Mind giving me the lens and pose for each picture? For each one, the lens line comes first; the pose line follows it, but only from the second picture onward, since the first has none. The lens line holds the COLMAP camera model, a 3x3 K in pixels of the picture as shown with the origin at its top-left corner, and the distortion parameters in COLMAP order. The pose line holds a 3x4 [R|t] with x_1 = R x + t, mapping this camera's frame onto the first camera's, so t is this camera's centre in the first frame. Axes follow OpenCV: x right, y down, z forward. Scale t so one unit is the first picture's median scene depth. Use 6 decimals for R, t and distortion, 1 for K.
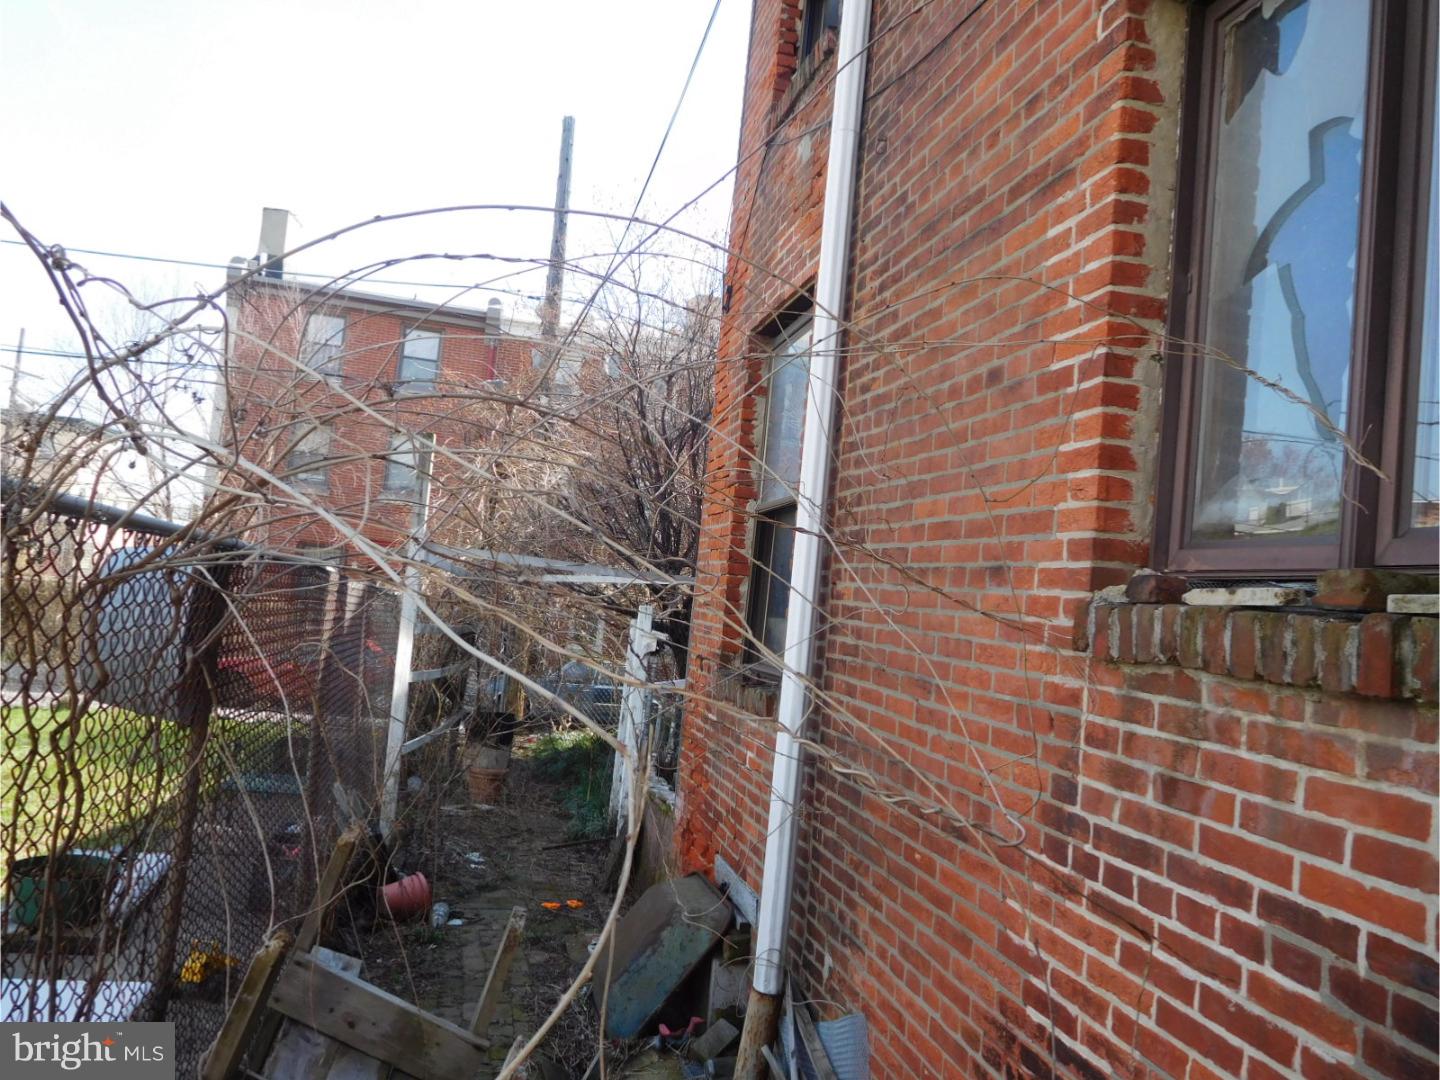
lens RADIAL K [[1079.5, 0, 723.0], [0, 1079.5, 537.1], [0, 0, 1]] dist [0.009749, 0.003545]
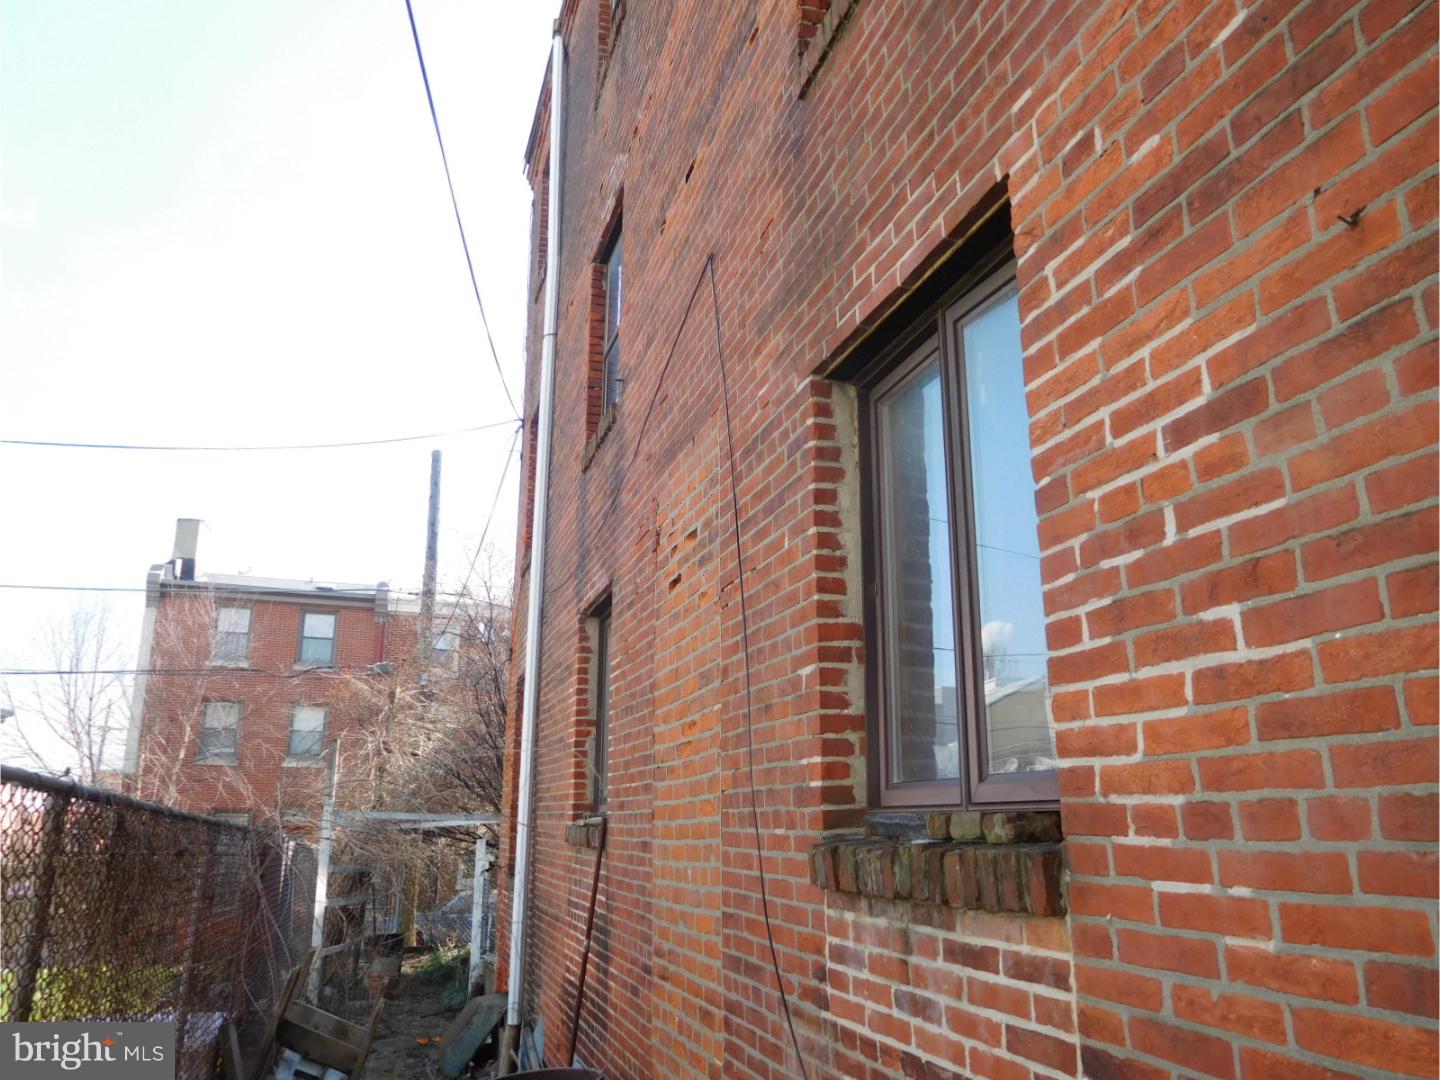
lens RADIAL K [[1079.5, 0, 714.6], [0, 1079.5, 541.8], [0, 0, 1]] dist [0.009749, 0.003545]
pose [[0.993332, -0.071972, 0.090069, 0.123119], [0.087950, 0.978157, -0.188345, -0.026437], [-0.074546, 0.195011, 0.977964, -0.507152]]
